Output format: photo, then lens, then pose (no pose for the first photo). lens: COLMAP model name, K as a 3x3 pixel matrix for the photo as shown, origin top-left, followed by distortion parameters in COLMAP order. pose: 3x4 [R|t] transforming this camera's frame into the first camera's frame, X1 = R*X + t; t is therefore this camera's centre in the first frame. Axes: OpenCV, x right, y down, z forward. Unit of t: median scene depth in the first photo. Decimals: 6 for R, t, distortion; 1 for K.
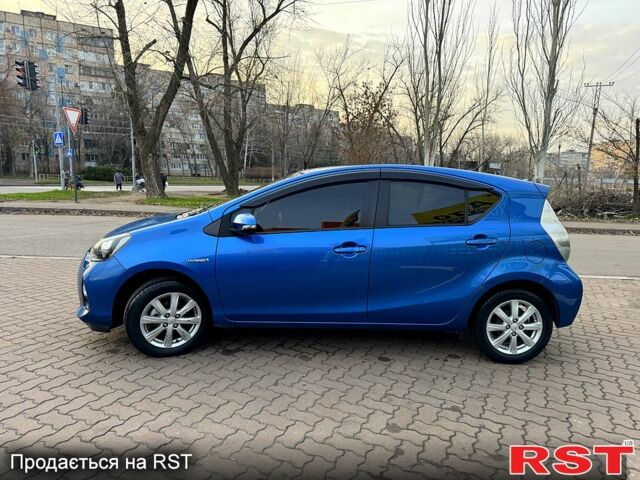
lens RADIAL K [[443.8, 0, 318.7], [0, 443.8, 237.7], [0, 0, 1]] dist [0.009837, -0.010654]
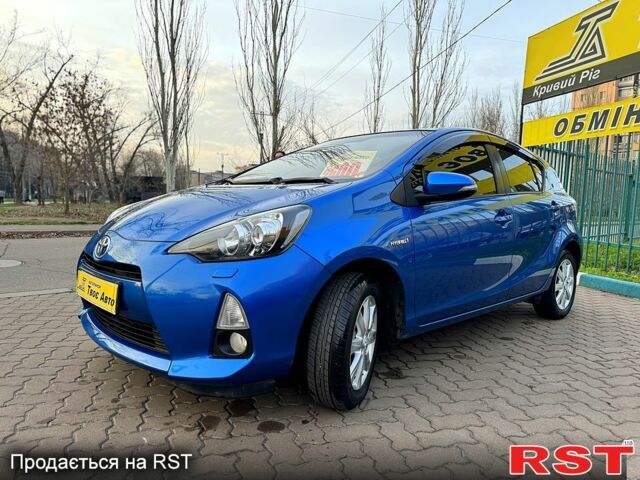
lens RADIAL K [[443.8, 0, 320.8], [0, 443.8, 239.8], [0, 0, 1]] dist [0.009837, -0.010654]
pose [[0.755364, -0.062876, 0.652283, -0.745515], [0.082628, 0.996580, 0.000378, 0.036090], [-0.650076, 0.053611, 0.757976, 0.542742]]
